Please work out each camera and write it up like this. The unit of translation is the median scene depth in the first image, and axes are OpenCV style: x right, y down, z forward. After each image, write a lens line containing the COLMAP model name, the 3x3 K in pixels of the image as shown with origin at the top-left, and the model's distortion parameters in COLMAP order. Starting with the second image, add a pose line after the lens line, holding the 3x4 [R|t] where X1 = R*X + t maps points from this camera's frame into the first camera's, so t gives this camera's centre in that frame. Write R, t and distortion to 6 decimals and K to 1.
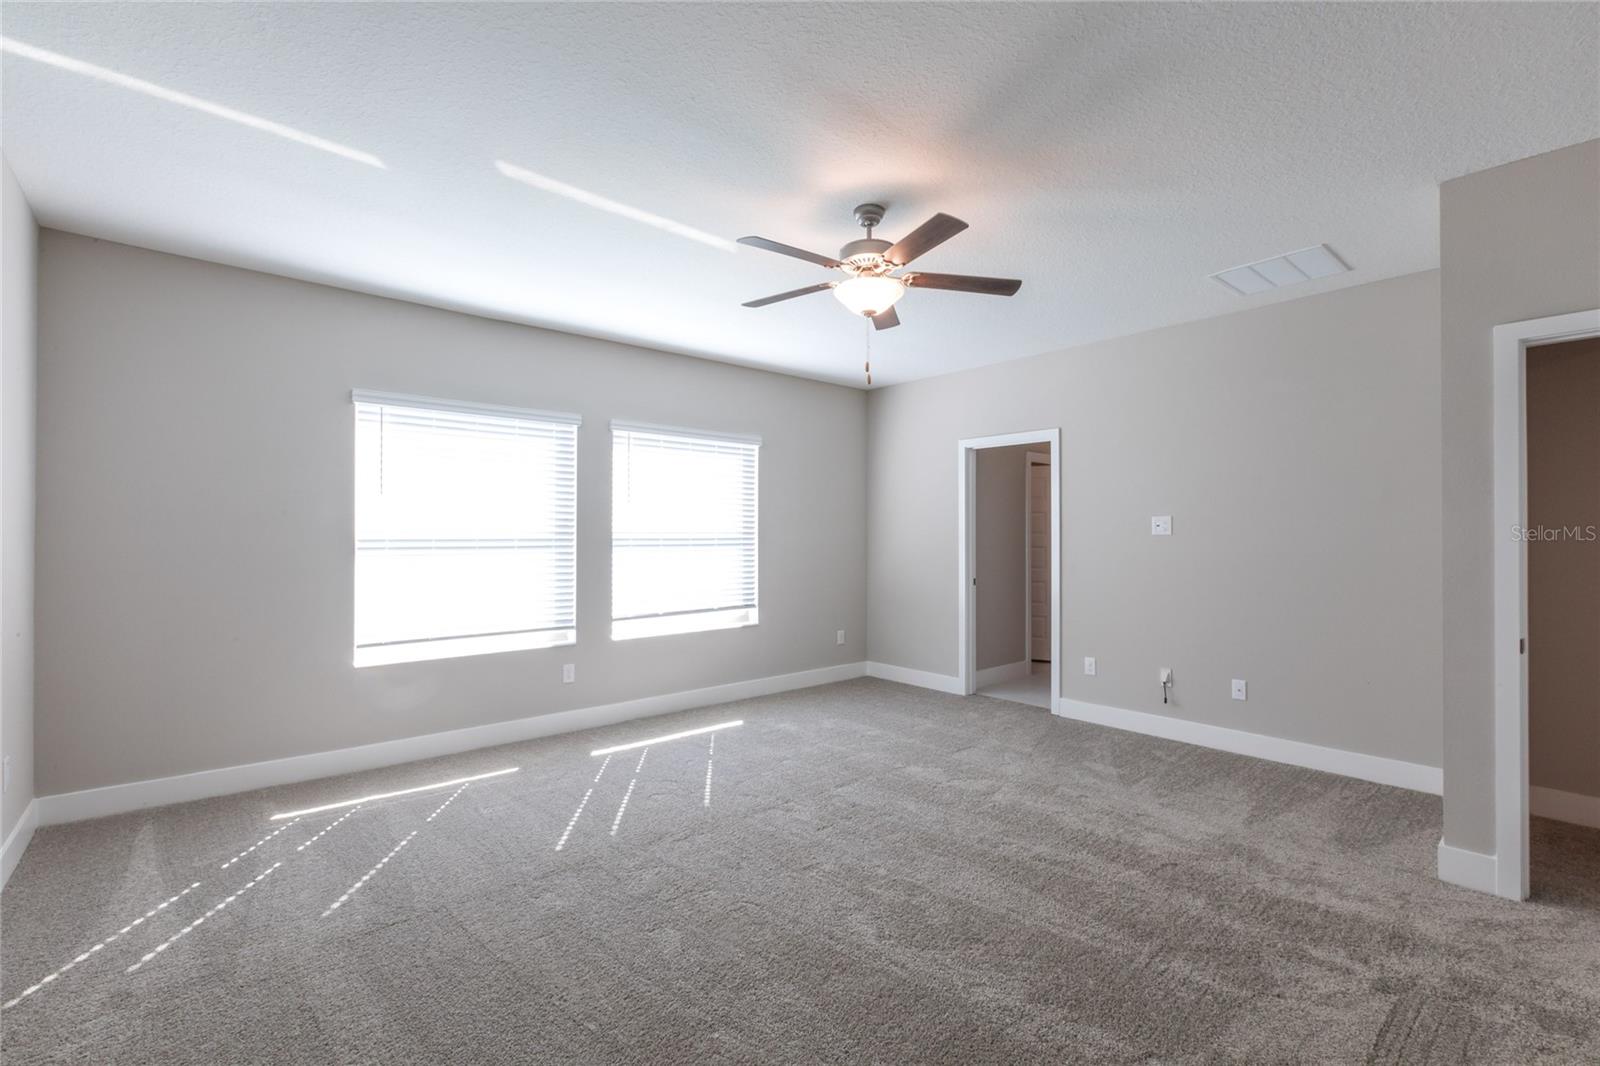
lens RADIAL K [[713.7, 0, 795.6], [0, 713.7, 529.5], [0, 0, 1]] dist [-0.001025, 0.000029]
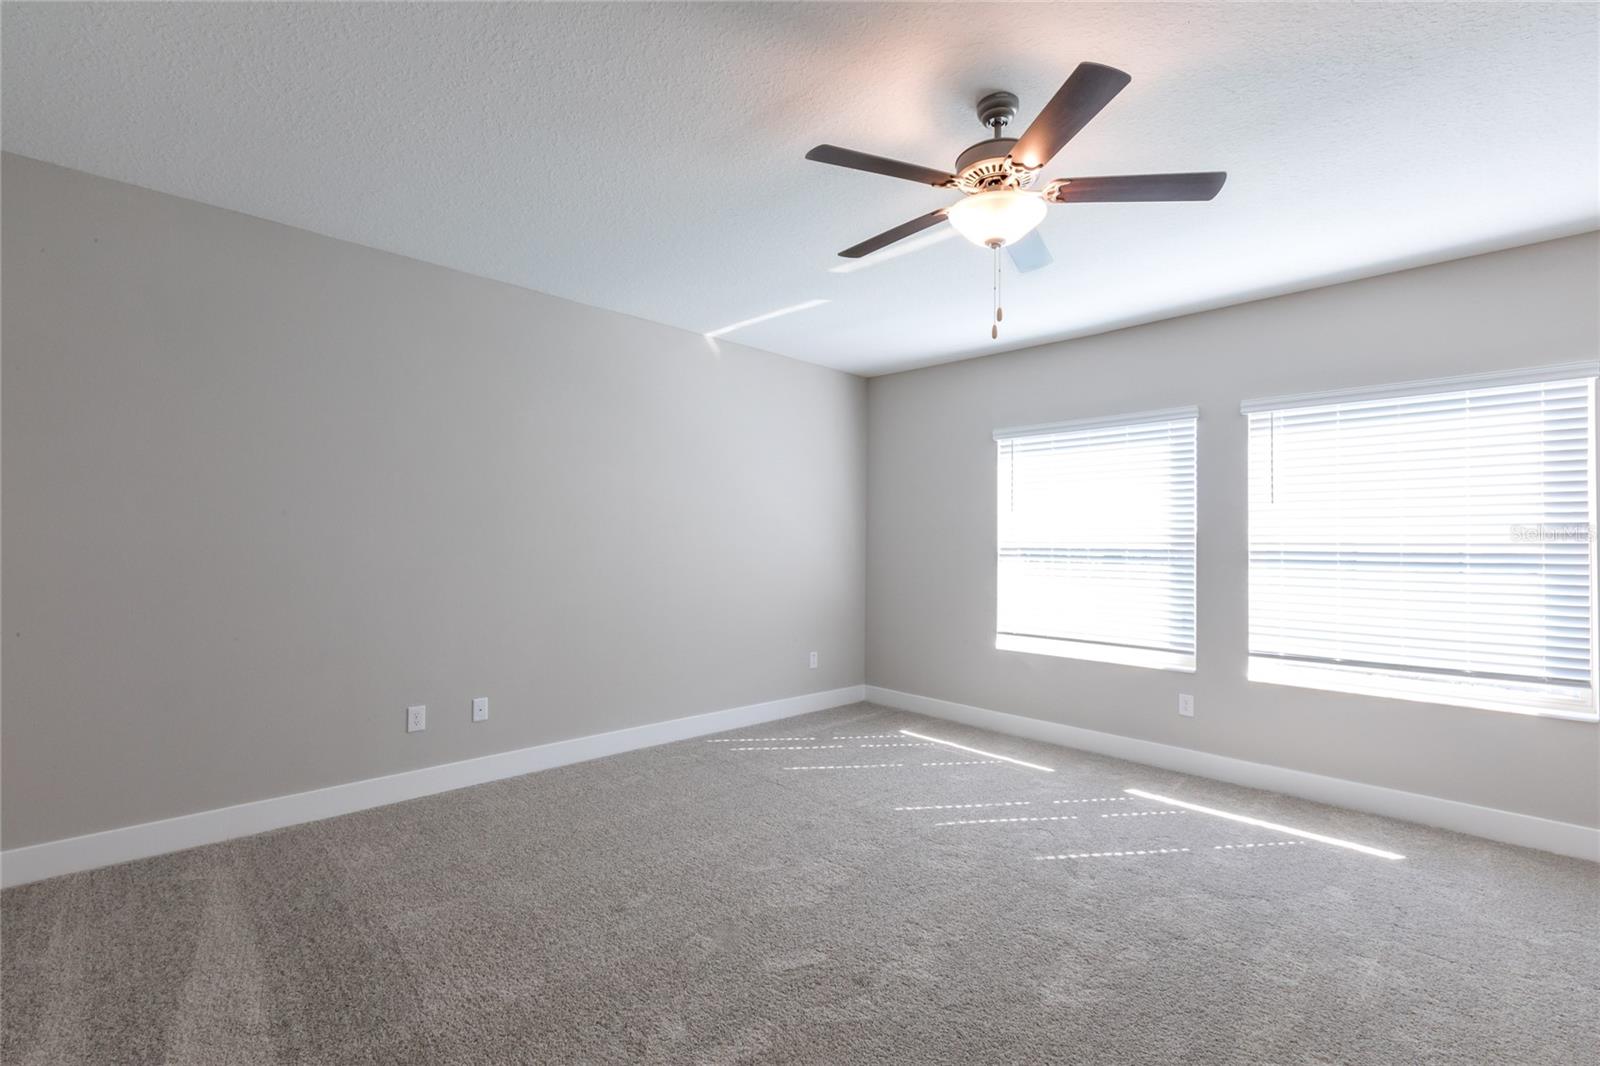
lens RADIAL K [[724.7, 0, 800.0], [0, 724.7, 533.0], [0, 0, 1]] dist [0.000729, 0.000419]
pose [[0.053787, -0.011224, -0.998489, 0.567032], [-0.000074, 0.999937, -0.011244, 0.001949], [0.998552, 0.000679, 0.053782, 0.506252]]
